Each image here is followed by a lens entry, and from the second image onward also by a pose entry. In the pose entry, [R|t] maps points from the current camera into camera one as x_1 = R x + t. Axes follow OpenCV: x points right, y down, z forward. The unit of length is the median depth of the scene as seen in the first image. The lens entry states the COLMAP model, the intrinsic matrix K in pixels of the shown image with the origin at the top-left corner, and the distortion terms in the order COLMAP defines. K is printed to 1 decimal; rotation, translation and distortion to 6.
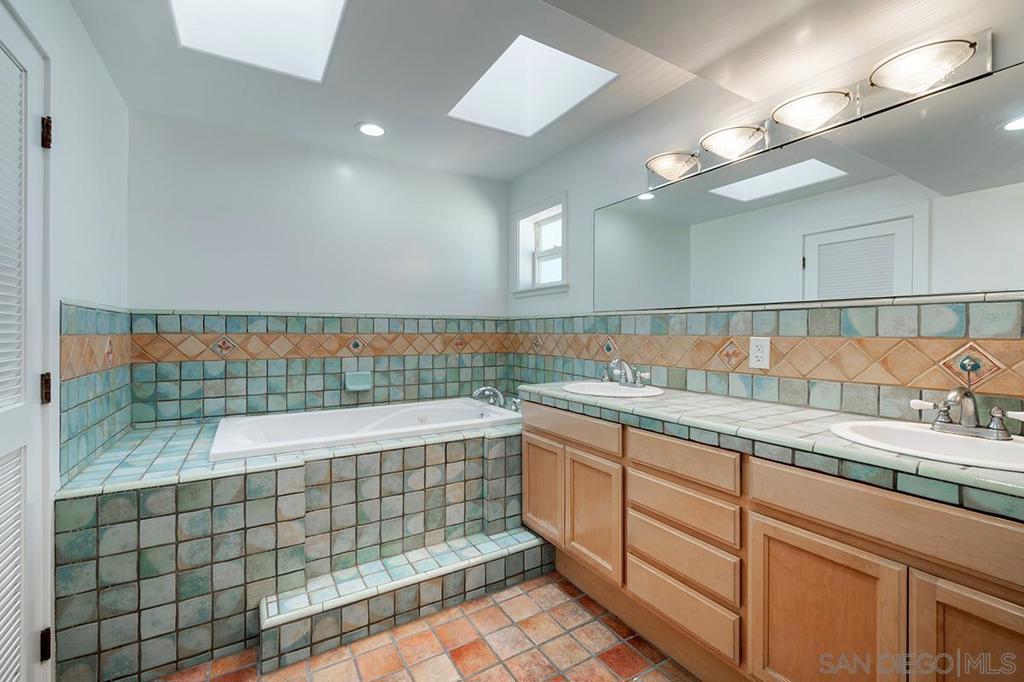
lens RADIAL K [[428.9, 0, 512.0], [0, 428.9, 341.0], [0, 0, 1]] dist [0.000782, 0.000113]
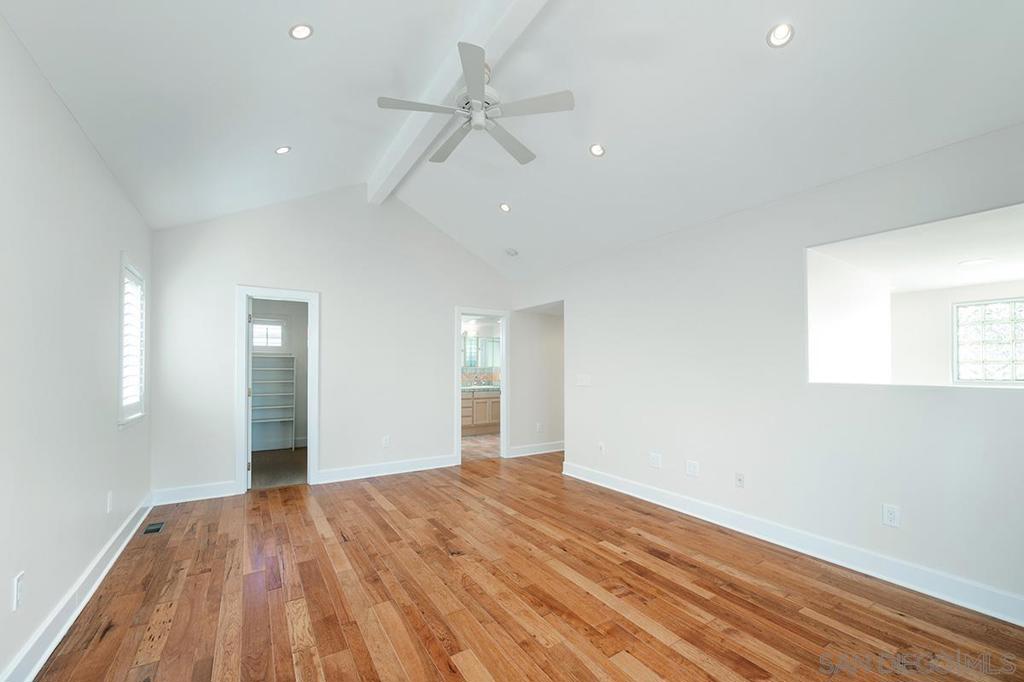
lens RADIAL K [[411.6, 0, 508.8], [0, 411.6, 347.3], [0, 0, 1]] dist [0.000289, 0.000090]
pose [[-0.023725, 0.046668, 0.998629, -4.266552], [0.020789, 0.998717, -0.046178, -0.082442], [-0.999502, 0.019665, -0.024664, 0.442404]]
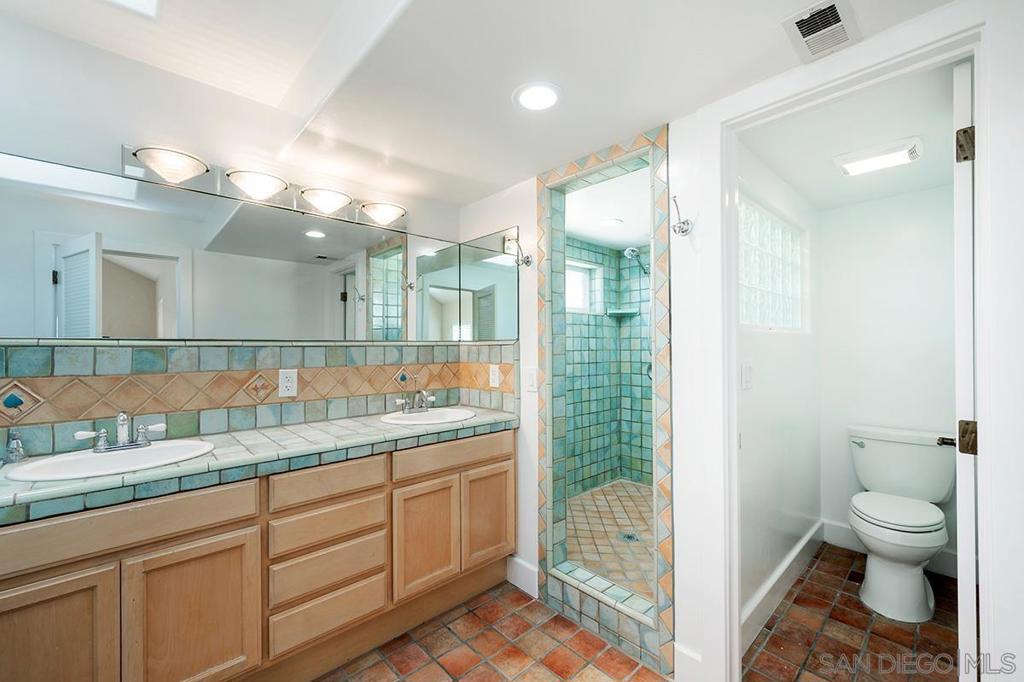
lens RADIAL K [[428.9, 0, 512.0], [0, 428.9, 341.0], [0, 0, 1]] dist [0.000782, 0.000113]
pose [[-0.200557, 0.014273, 0.979578, -0.690925], [0.028907, 0.999545, -0.008645, -0.059425], [-0.979255, 0.026583, -0.200879, 0.649937]]
